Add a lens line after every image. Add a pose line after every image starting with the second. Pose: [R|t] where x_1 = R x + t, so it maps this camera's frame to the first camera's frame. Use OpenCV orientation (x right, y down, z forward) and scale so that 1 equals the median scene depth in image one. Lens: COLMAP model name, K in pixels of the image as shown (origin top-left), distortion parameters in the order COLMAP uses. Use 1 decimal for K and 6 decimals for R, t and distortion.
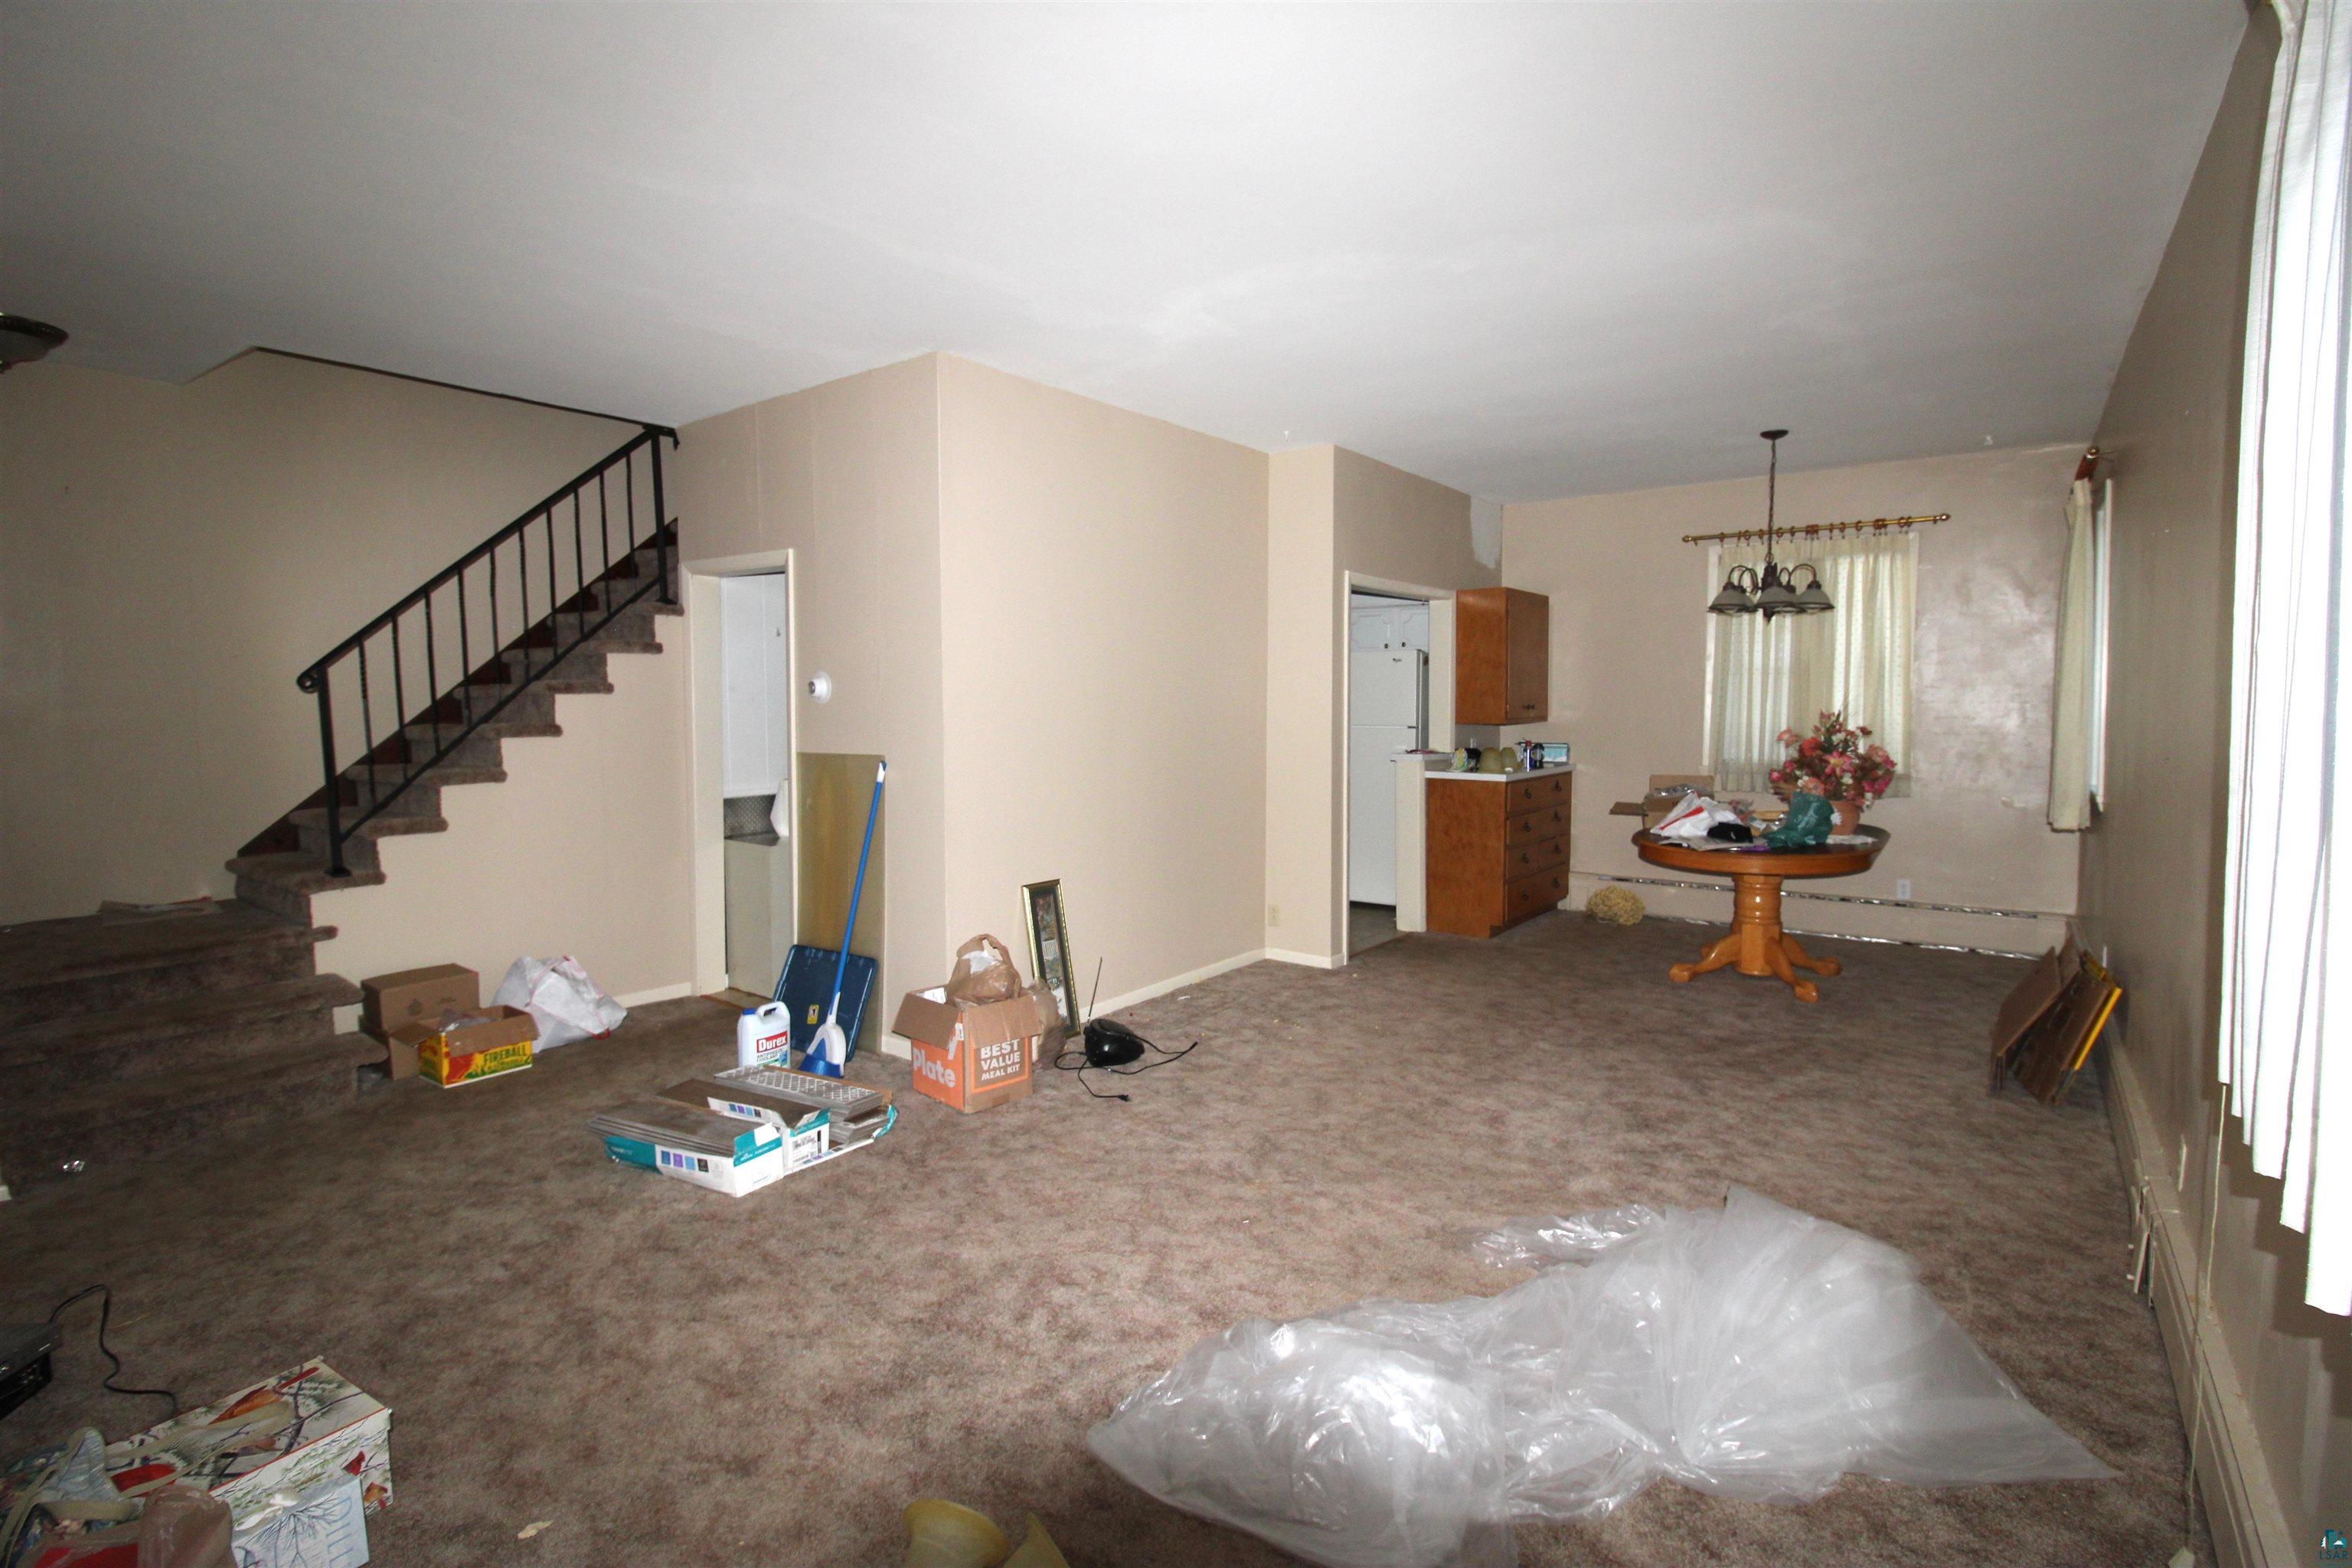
lens RADIAL K [[1096.9, 0, 1178.4], [0, 1096.9, 779.6], [0, 0, 1]] dist [-0.003647, -0.001497]
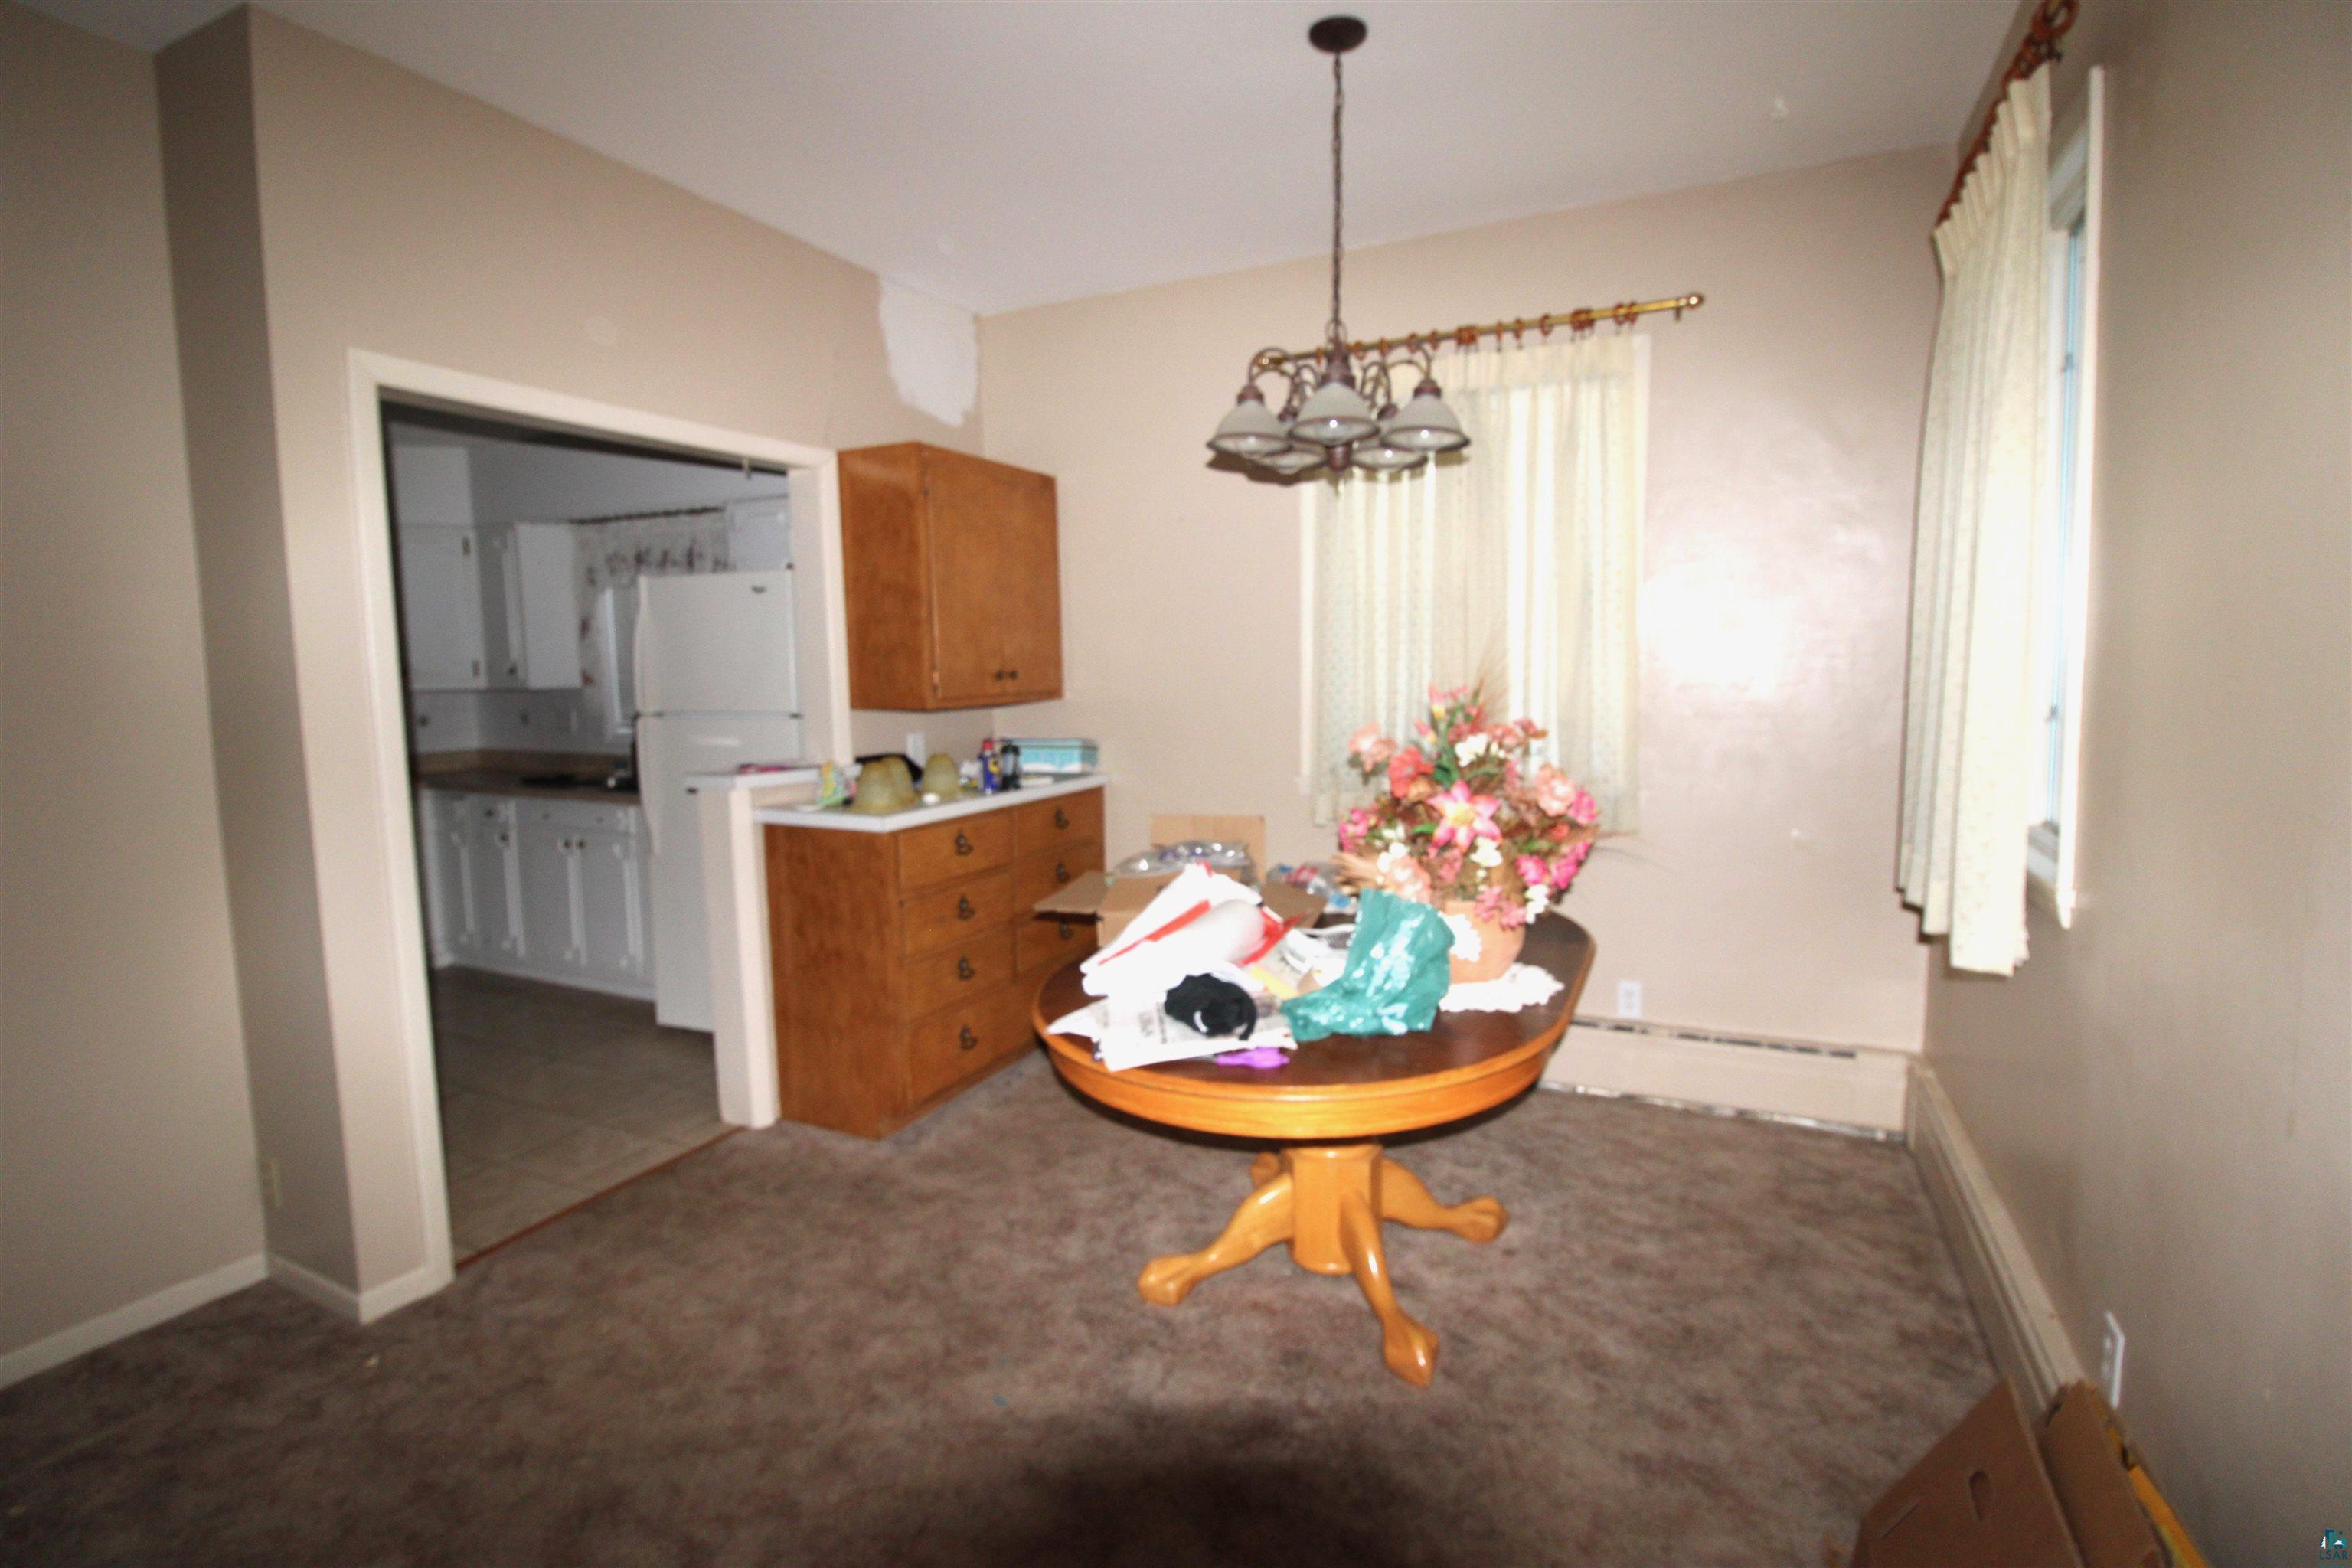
lens RADIAL K [[1096.9, 0, 1167.0], [0, 1096.9, 786.1], [0, 0, 1]] dist [-0.003647, -0.001497]
pose [[0.984140, -0.032557, 0.174381, 0.342816], [0.025948, 0.998861, 0.040049, -0.035196], [-0.175486, -0.034889, 0.983863, 0.505015]]
